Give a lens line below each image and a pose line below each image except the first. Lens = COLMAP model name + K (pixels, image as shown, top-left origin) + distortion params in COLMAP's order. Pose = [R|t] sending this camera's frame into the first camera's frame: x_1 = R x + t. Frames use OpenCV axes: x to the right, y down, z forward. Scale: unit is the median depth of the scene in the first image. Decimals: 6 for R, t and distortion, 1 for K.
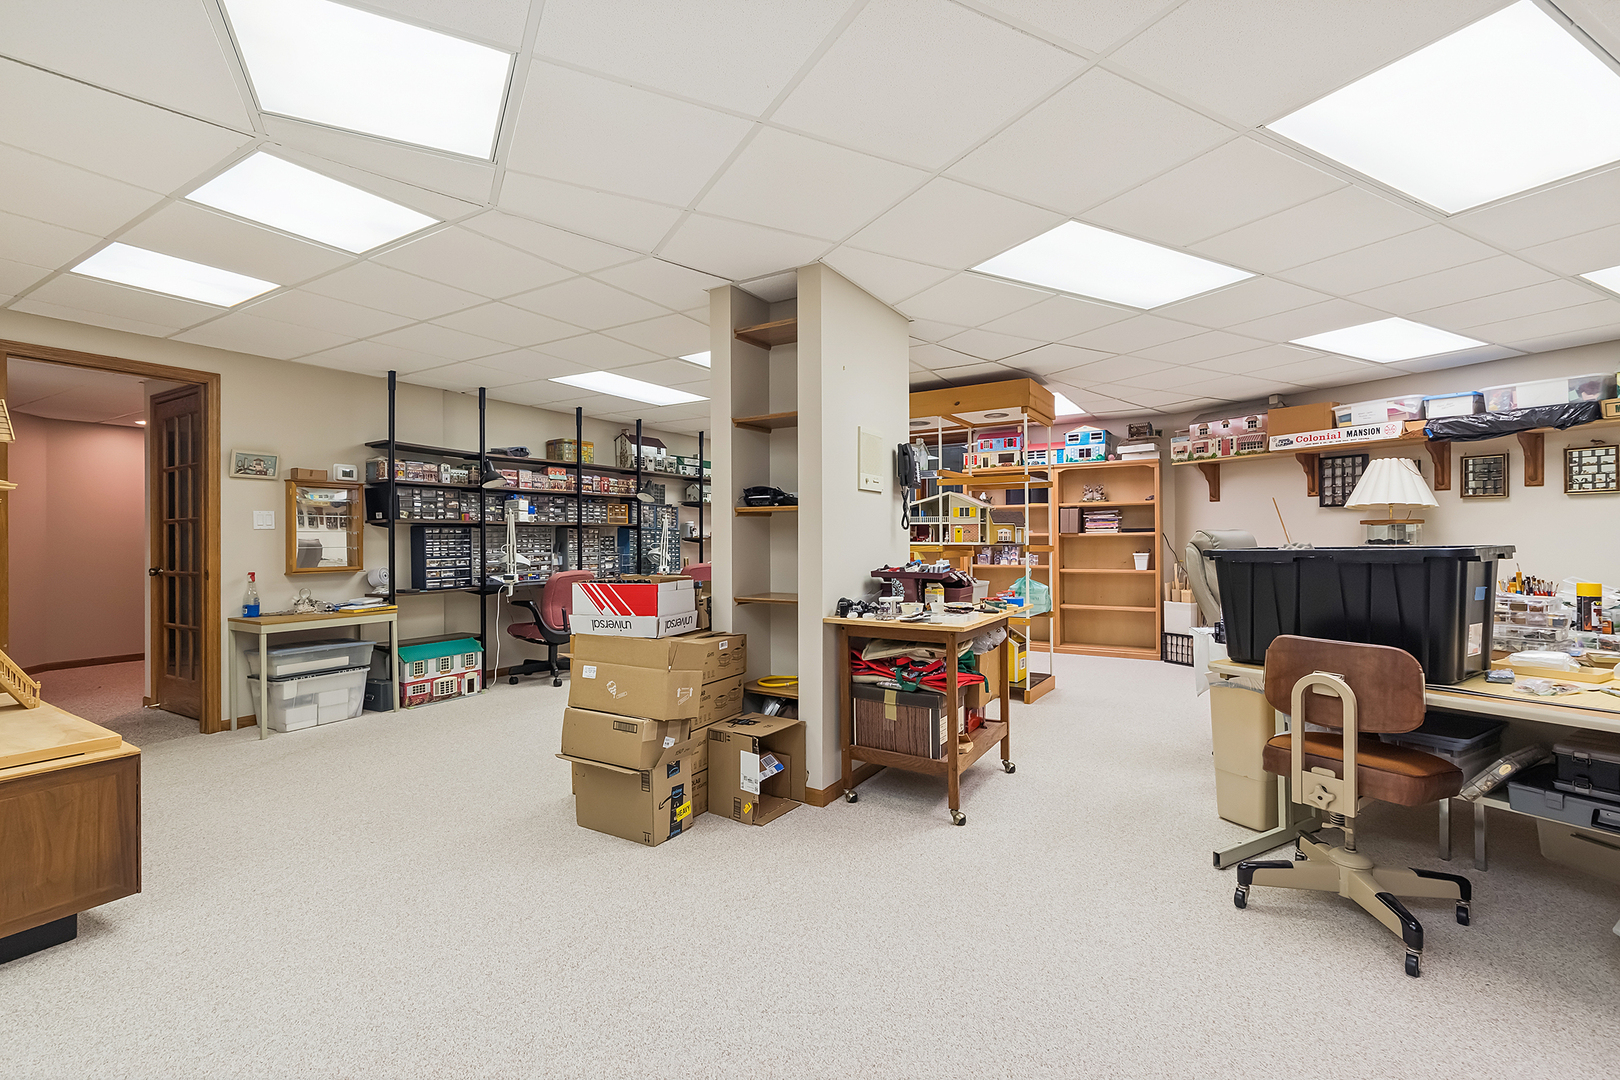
lens RADIAL K [[719.5, 0, 807.6], [0, 719.5, 546.7], [0, 0, 1]] dist [-0.000992, -0.000672]
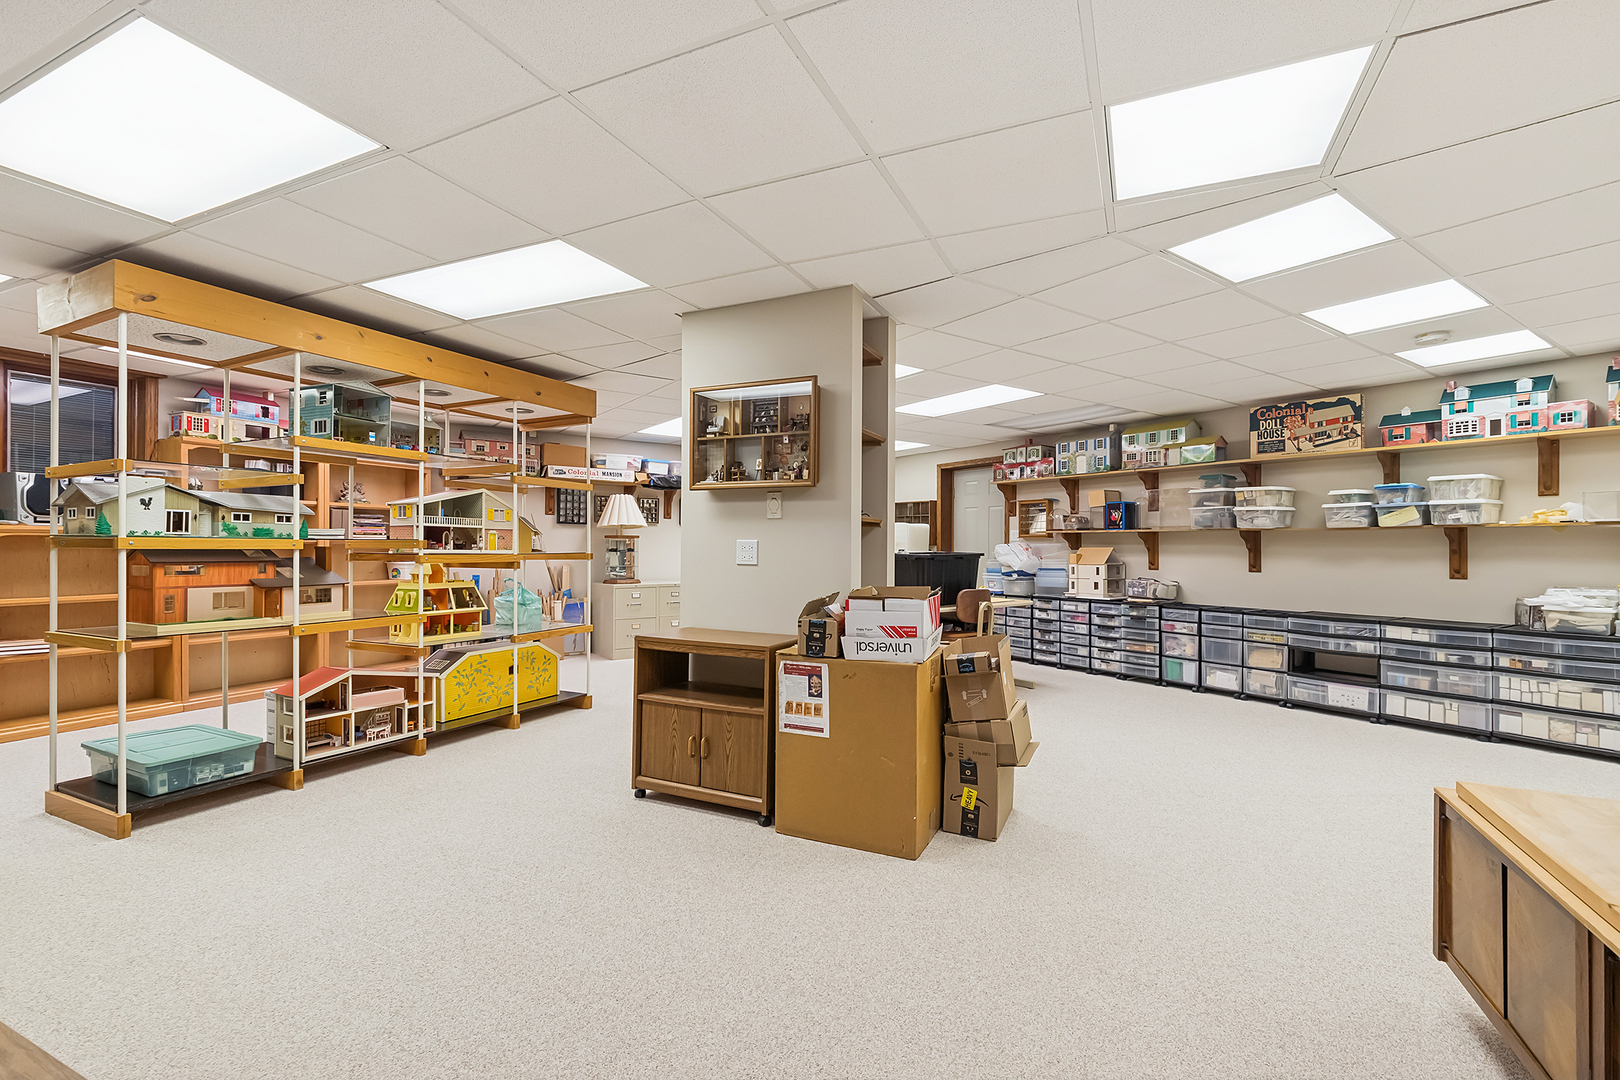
lens RADIAL K [[719.5, 0, 807.6], [0, 719.5, 546.7], [0, 0, 1]] dist [-0.000992, -0.000672]
pose [[-0.102050, 0.004310, 0.994770, -0.690900], [0.003131, 0.999987, -0.004012, -0.006110], [-0.994774, 0.002705, -0.102062, 0.738076]]
